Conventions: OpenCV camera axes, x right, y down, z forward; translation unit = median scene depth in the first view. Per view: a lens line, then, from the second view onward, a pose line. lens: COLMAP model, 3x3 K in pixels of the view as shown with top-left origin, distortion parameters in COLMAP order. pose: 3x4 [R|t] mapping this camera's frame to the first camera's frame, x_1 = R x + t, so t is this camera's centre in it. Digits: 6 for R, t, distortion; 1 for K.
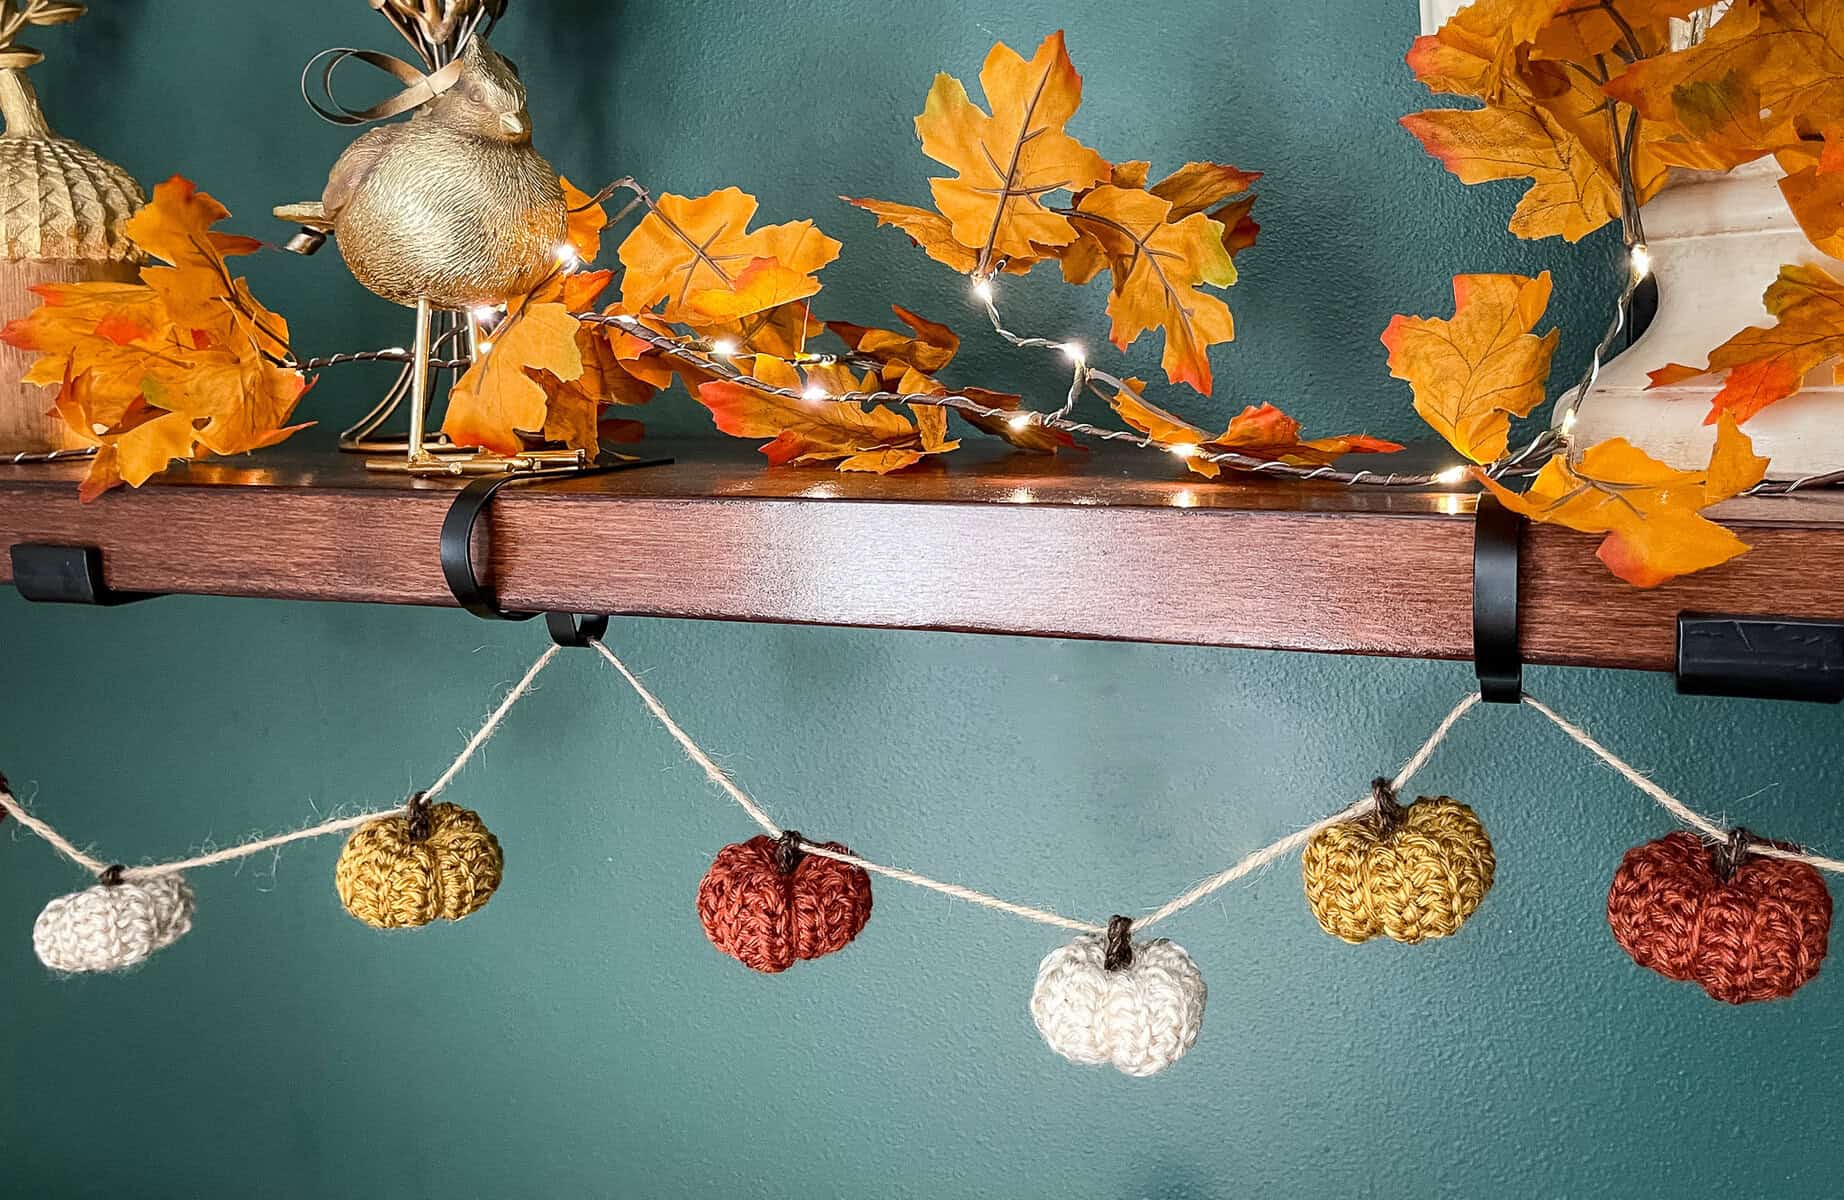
lens RADIAL K [[1387.5, 0, 921.4], [0, 1387.5, 598.7], [0, 0, 1]] dist [0.046574, -0.008876]
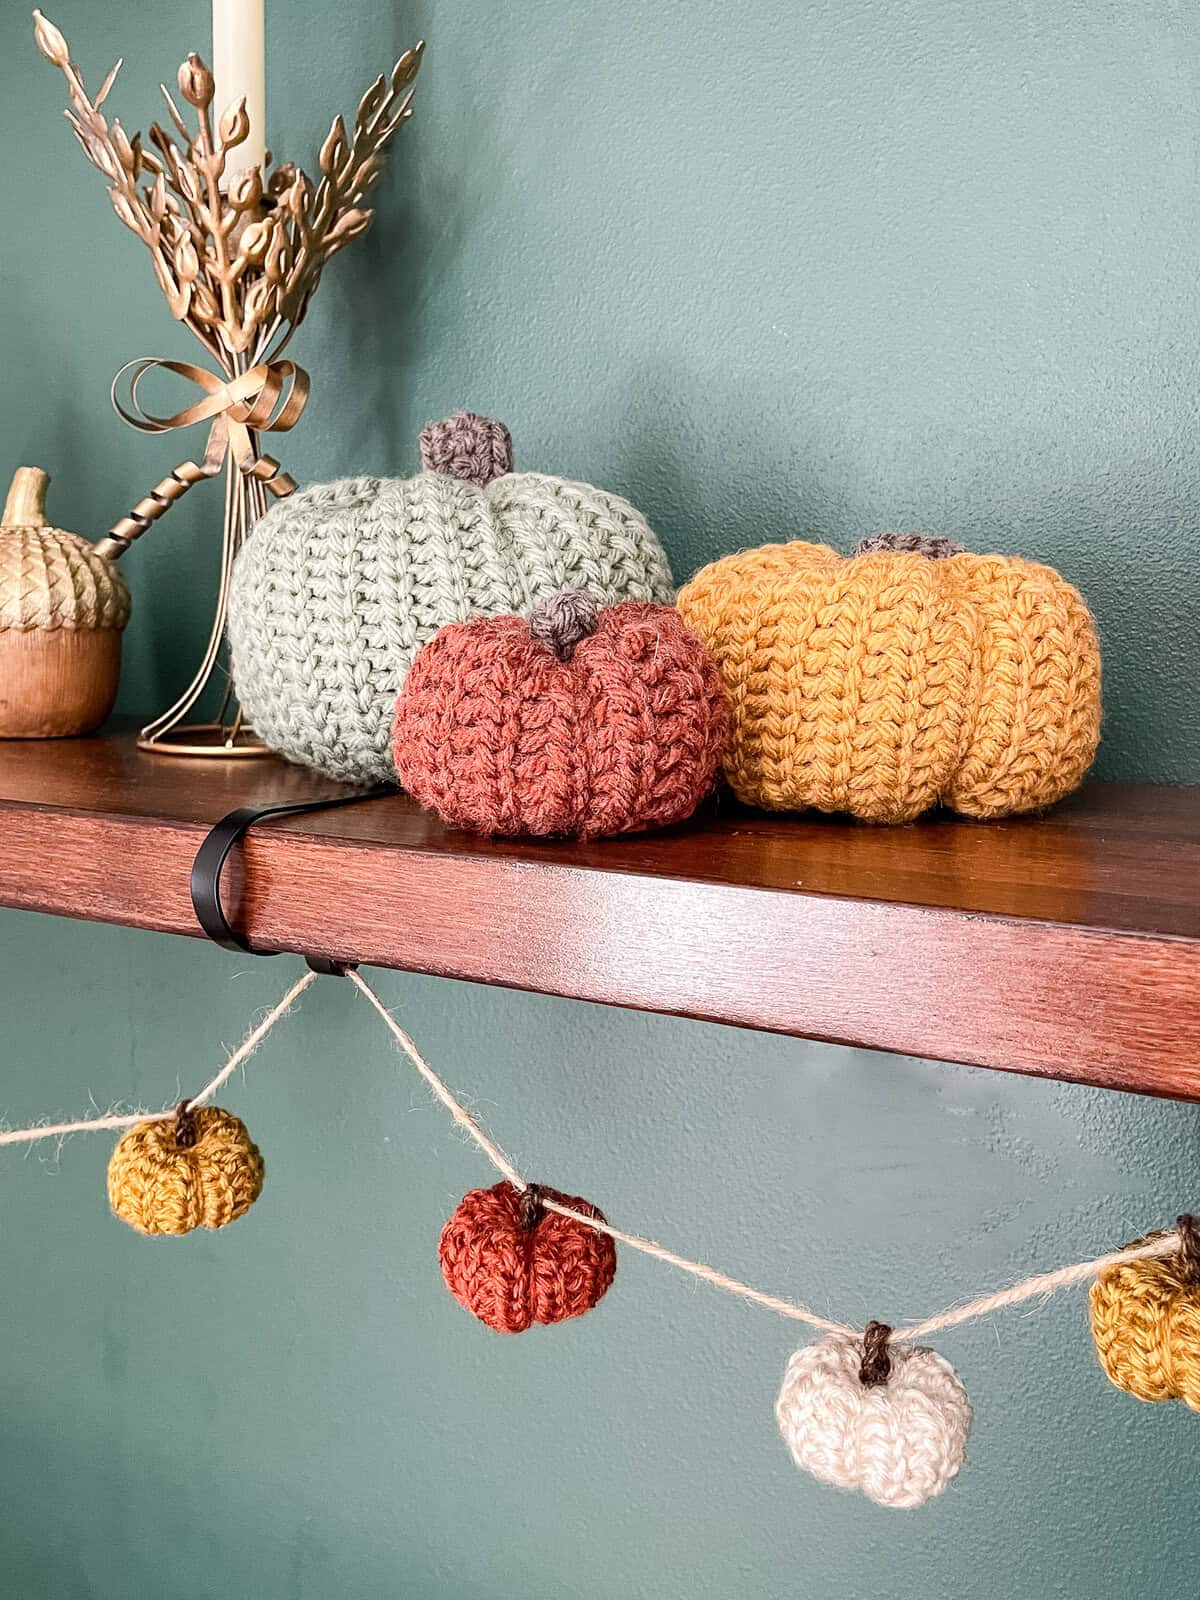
lens RADIAL K [[1173.0, 0, 600.5], [0, 1173.0, 799.1], [0, 0, 1]] dist [0.045977, -0.018922]
pose [[0.991437, 0.039050, -0.124612, 0.043320], [-0.034828, 0.998749, 0.035879, -0.133549], [0.125857, -0.031232, 0.991557, 0.205277]]
